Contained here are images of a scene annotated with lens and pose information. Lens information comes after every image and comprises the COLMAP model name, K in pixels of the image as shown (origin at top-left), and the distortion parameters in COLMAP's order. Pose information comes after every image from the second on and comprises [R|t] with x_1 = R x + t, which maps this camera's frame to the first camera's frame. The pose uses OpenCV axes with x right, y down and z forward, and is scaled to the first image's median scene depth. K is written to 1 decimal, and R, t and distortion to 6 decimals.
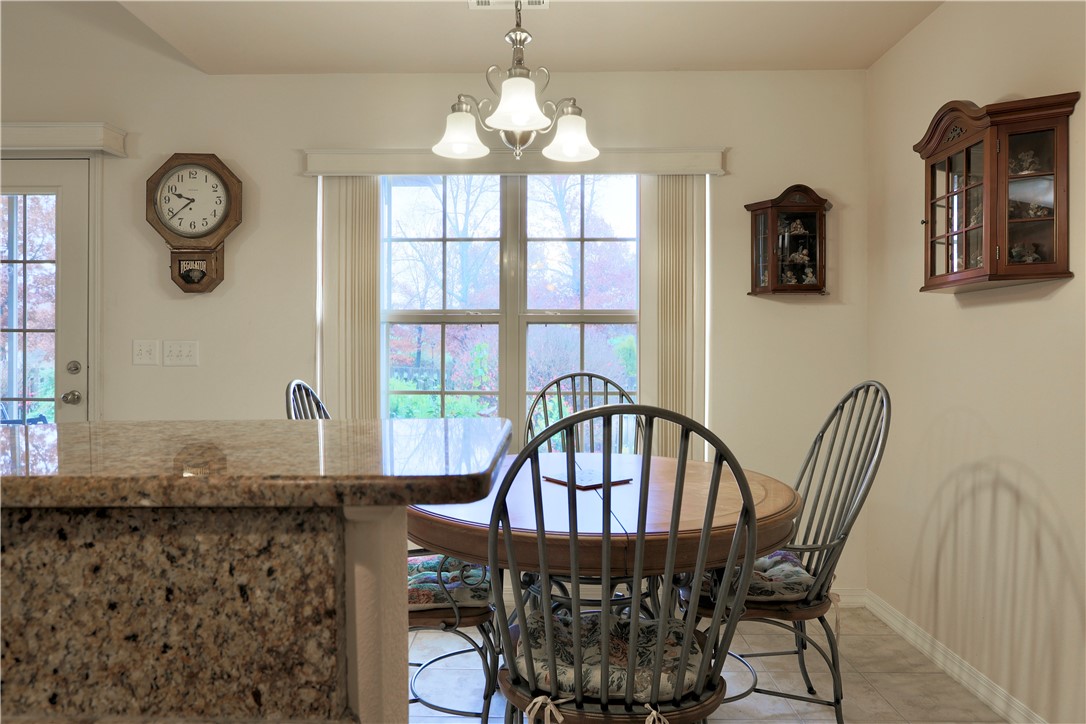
lens RADIAL K [[696.7, 0, 542.7], [0, 696.7, 357.3], [0, 0, 1]] dist [-0.019128, 0.021745]
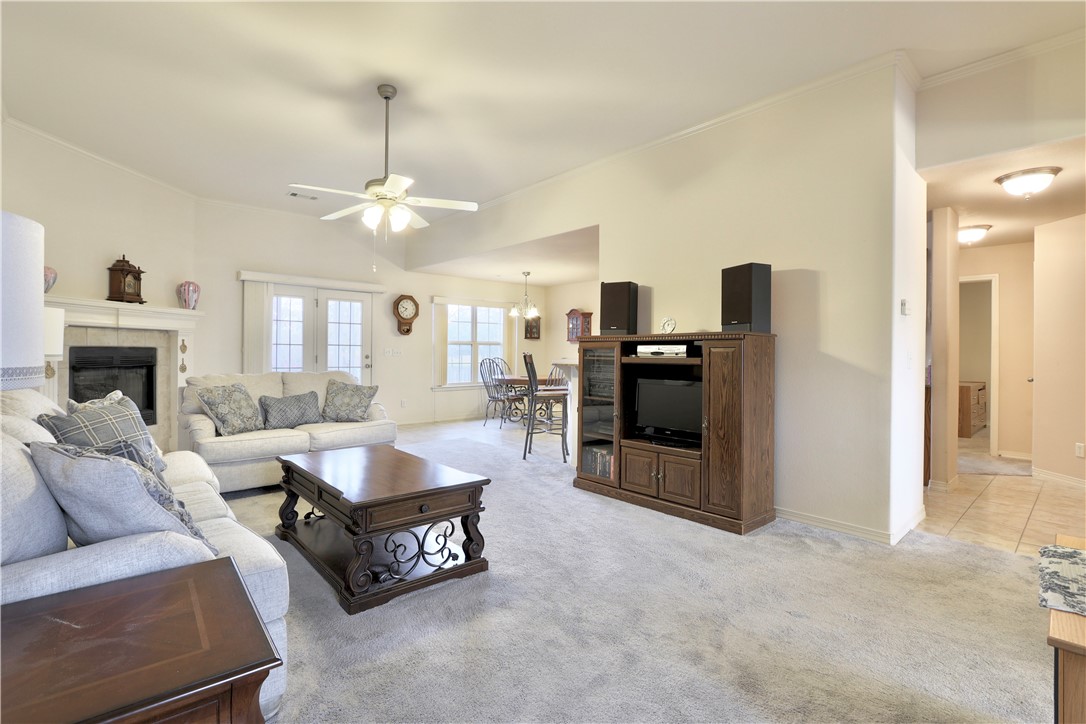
lens RADIAL K [[503.3, 0, 537.7], [0, 503.3, 355.6], [0, 0, 1]] dist [-0.006191, 0.000533]
pose [[0.731527, -0.002291, 0.681808, -2.277713], [0.001893, 0.999997, 0.001328, 0.008304], [-0.681809, 0.000319, 0.731530, -1.687502]]
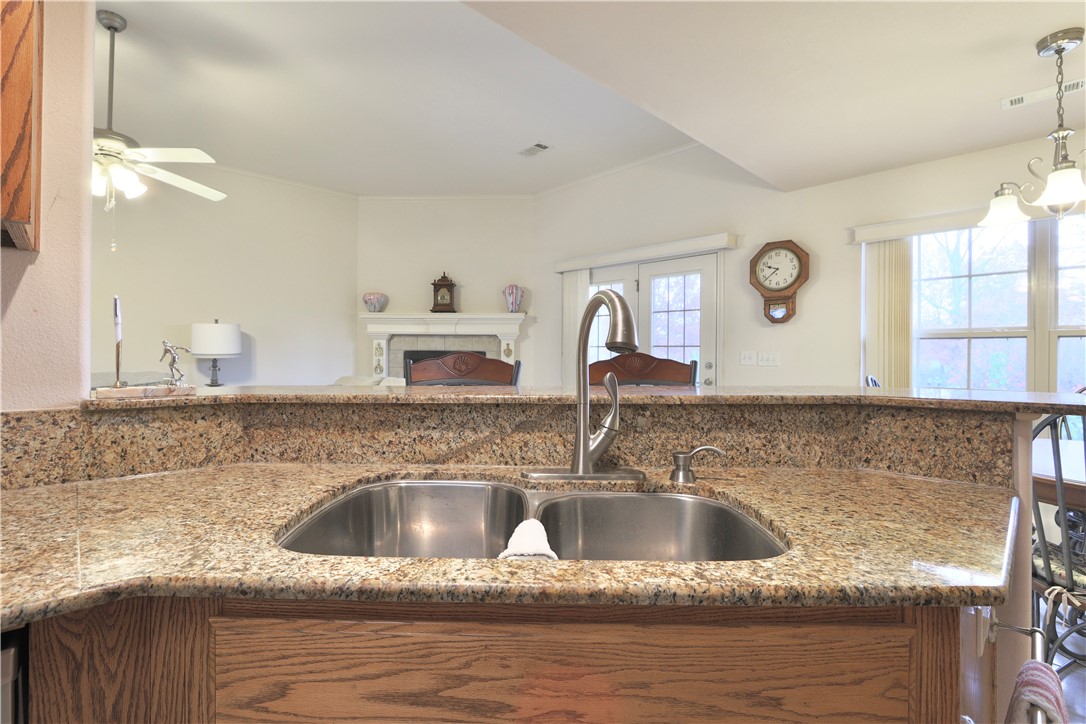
lens RADIAL K [[503.3, 0, 538.4], [0, 503.3, 354.8], [0, 0, 1]] dist [-0.006191, 0.000533]
pose [[0.696837, 0.003740, -0.717220, -0.036337], [-0.013735, 0.999873, -0.008130, 0.003691], [0.717098, 0.015517, 0.696800, -0.363811]]
